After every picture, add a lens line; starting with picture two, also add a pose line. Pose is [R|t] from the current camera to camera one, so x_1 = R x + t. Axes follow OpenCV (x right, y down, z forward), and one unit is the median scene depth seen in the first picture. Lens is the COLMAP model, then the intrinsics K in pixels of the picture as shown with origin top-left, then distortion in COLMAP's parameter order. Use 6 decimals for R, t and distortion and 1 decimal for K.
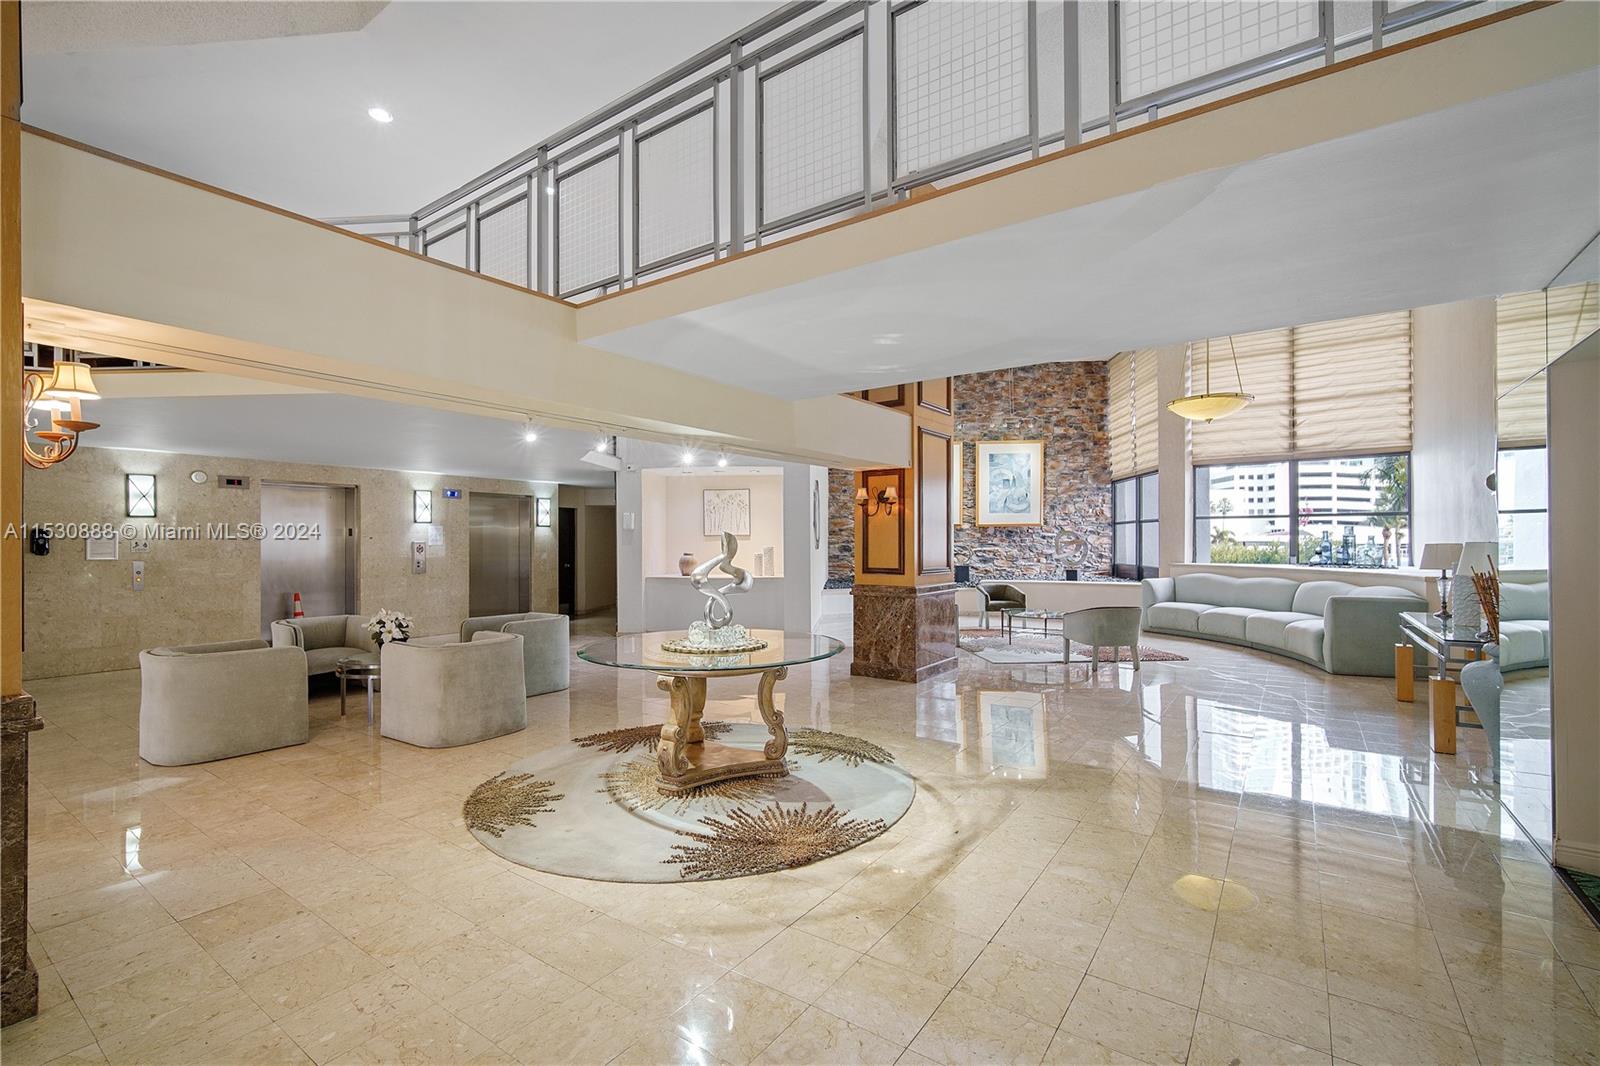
lens RADIAL K [[692.4, 0, 798.1], [0, 692.4, 540.1], [0, 0, 1]] dist [-0.007280, 0.003362]
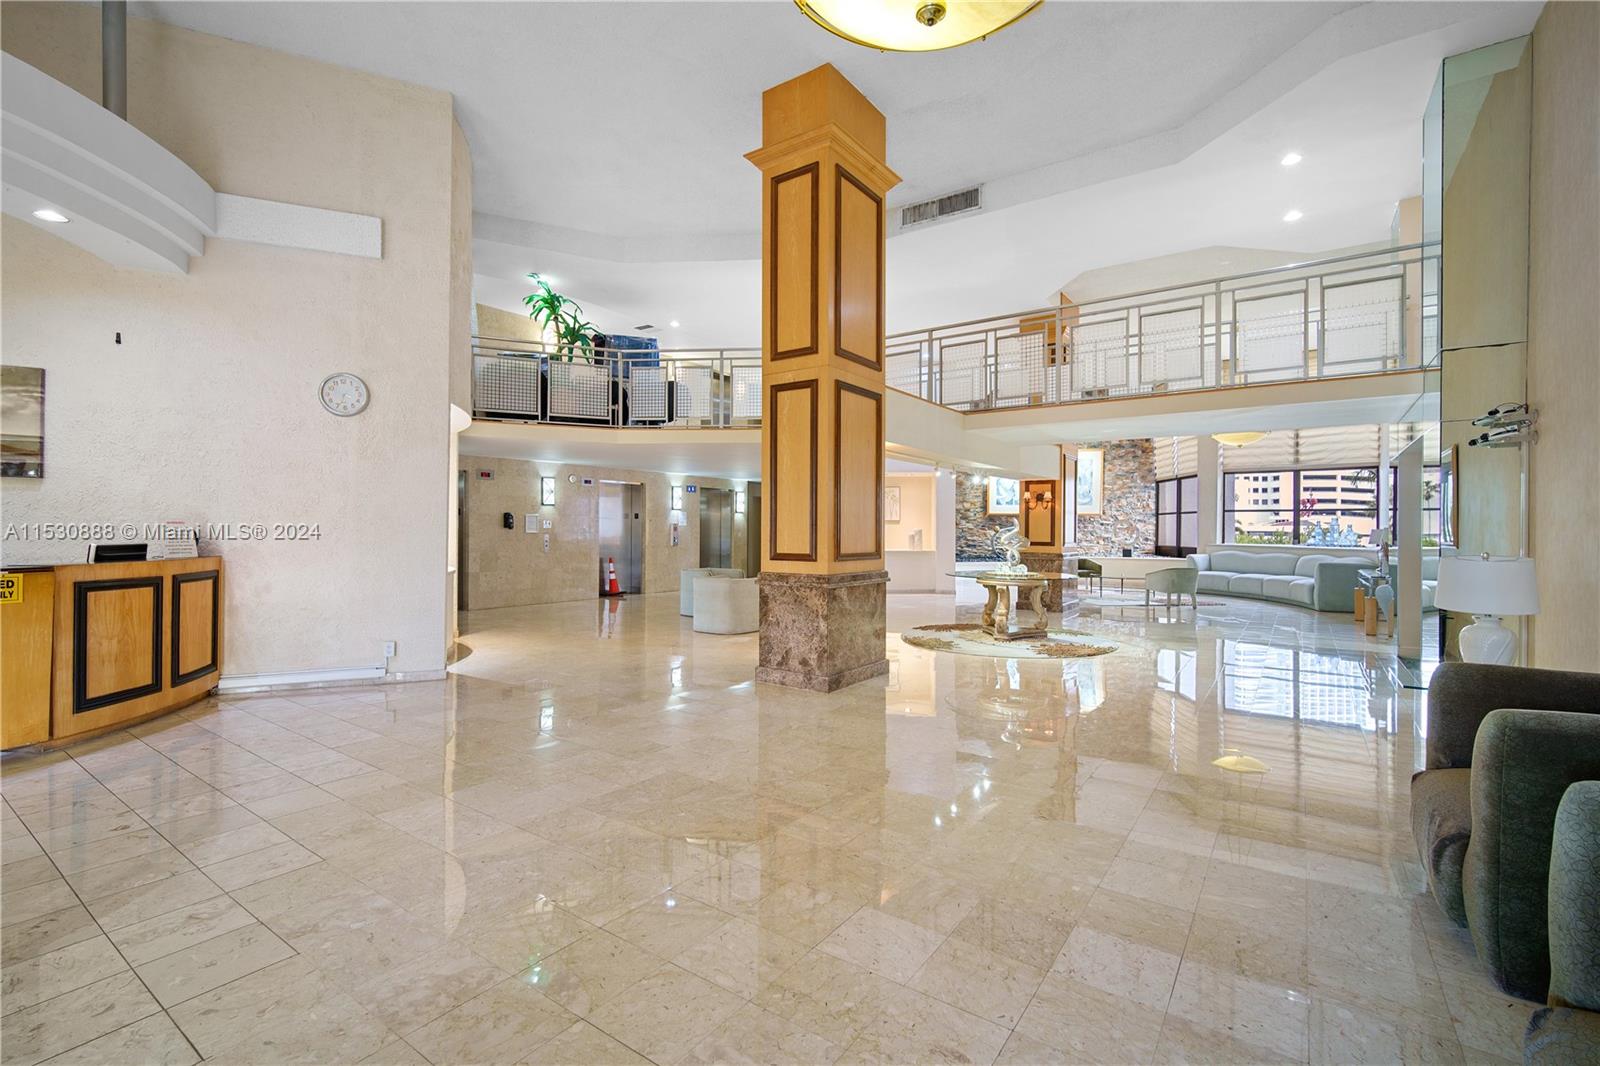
lens RADIAL K [[692.4, 0, 805.6], [0, 692.4, 527.8], [0, 0, 1]] dist [-0.007280, 0.003362]
pose [[0.999952, 0.009145, 0.003457, -0.260241], [-0.009153, 0.999955, 0.002366, 0.005414], [-0.003435, -0.002398, 0.999991, -0.366152]]
